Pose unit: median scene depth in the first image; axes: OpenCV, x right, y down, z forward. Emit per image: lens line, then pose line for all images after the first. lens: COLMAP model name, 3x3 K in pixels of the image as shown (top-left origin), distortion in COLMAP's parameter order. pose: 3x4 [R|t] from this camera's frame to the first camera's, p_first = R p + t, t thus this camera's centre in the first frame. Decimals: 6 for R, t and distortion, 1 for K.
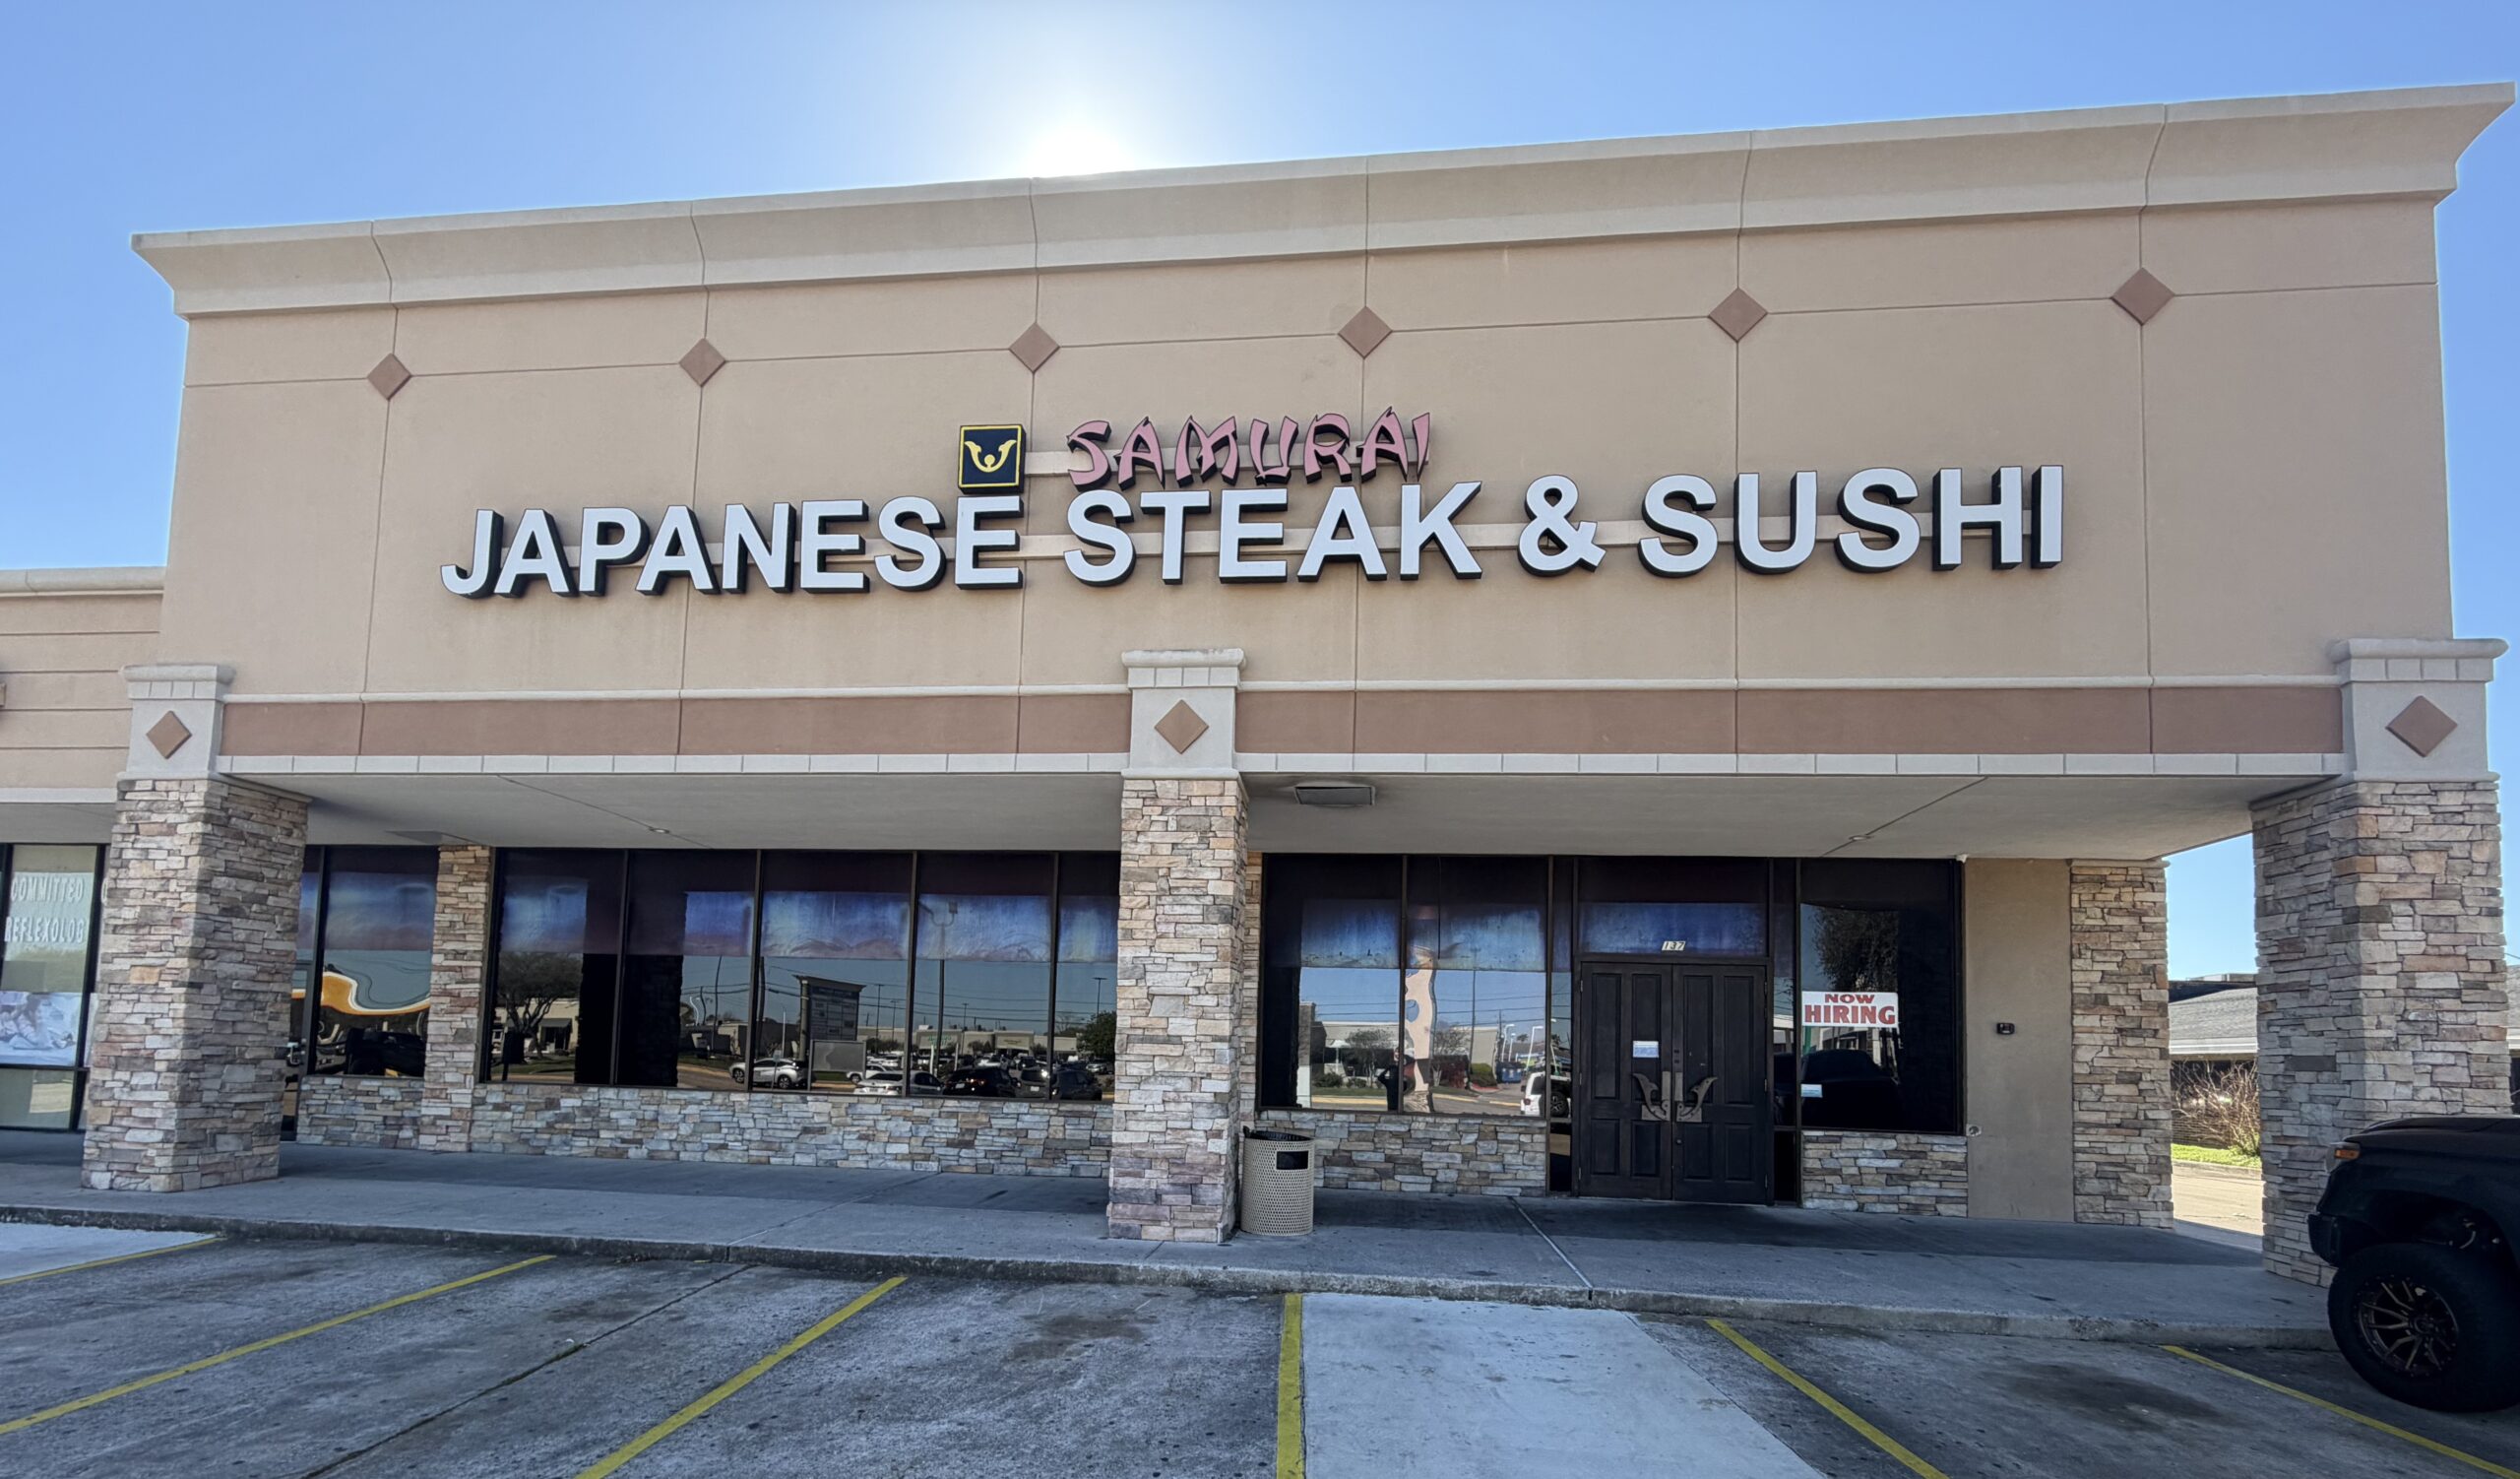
lens RADIAL K [[1010.9, 0, 1230.1], [0, 1010.9, 1008.1], [0, 0, 1]] dist [-0.000875, 0.000339]
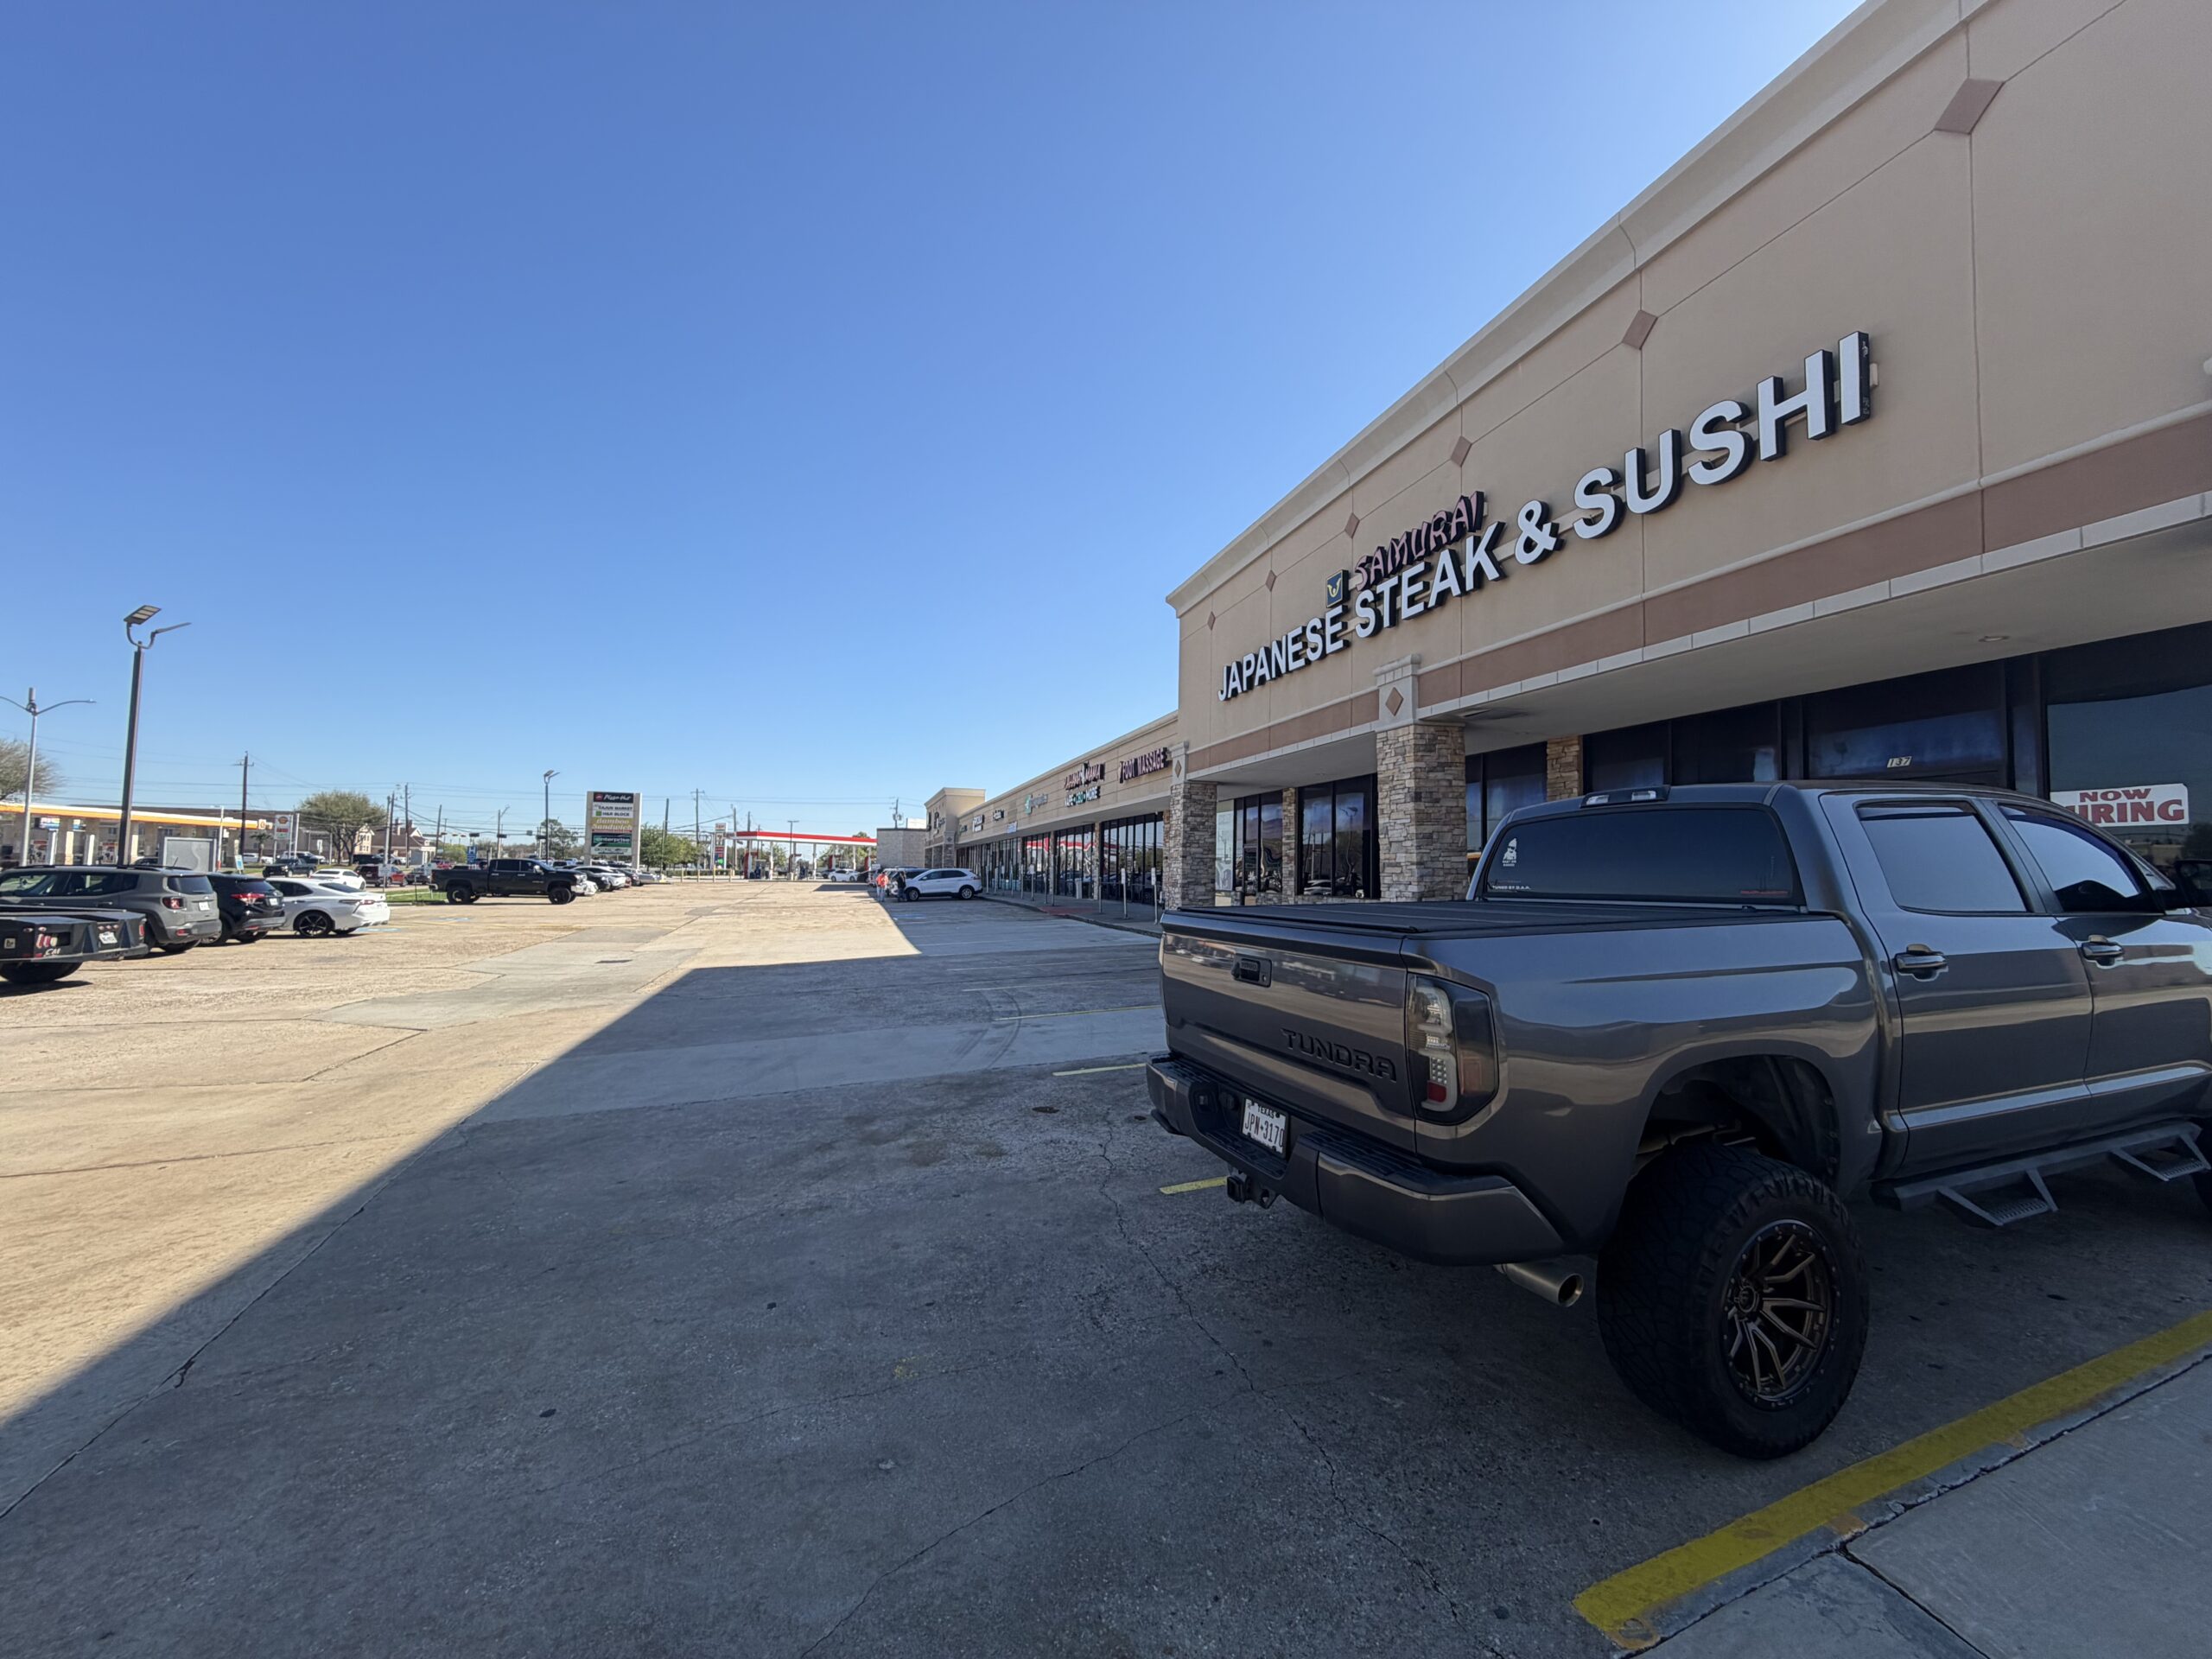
lens RADIAL K [[887.6, 0, 1106.8], [0, 887.6, 828.9], [0, 0, 1]] dist [-0.002483, -0.000139]
pose [[0.378663, -0.068361, -0.923006, 1.246131], [0.040235, 0.997542, -0.057375, 0.035945], [0.924660, -0.015411, 0.380483, -0.143436]]
